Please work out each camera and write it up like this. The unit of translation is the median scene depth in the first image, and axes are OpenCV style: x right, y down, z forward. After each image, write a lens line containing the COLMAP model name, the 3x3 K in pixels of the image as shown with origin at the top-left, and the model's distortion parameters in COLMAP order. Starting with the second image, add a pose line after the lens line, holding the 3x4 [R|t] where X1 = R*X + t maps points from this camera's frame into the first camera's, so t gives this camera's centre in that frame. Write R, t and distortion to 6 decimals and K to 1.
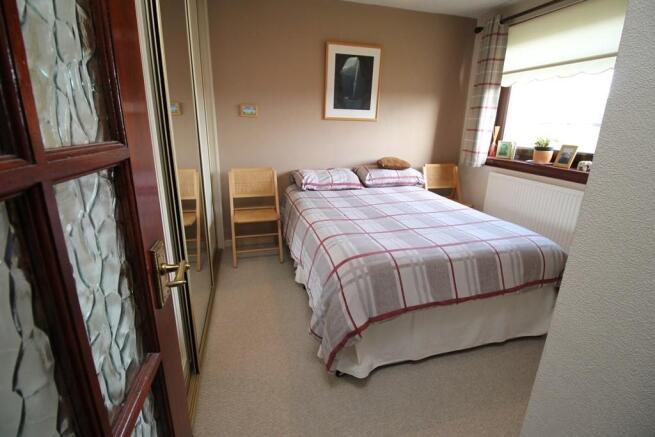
lens RADIAL K [[305.0, 0, 327.9], [0, 305.0, 211.7], [0, 0, 1]] dist [0.003018, -0.016841]
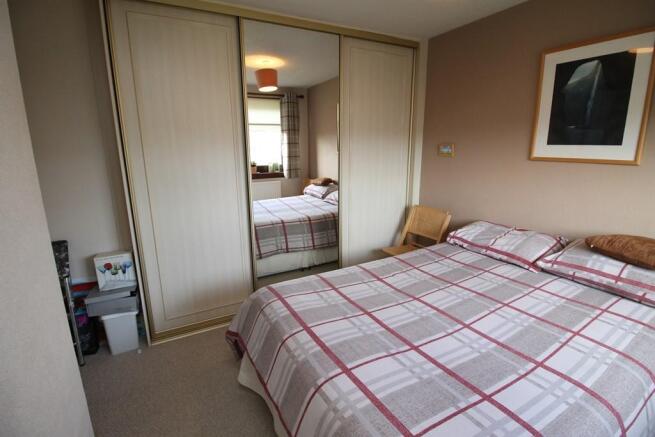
lens RADIAL K [[305.0, 0, 327.9], [0, 305.0, 211.7], [0, 0, 1]] dist [0.003018, -0.016841]
pose [[0.242691, 0.182326, -0.952816, 0.580343], [-0.261465, 0.958127, 0.116745, -0.154029], [0.934204, 0.220795, 0.280200, 0.410302]]
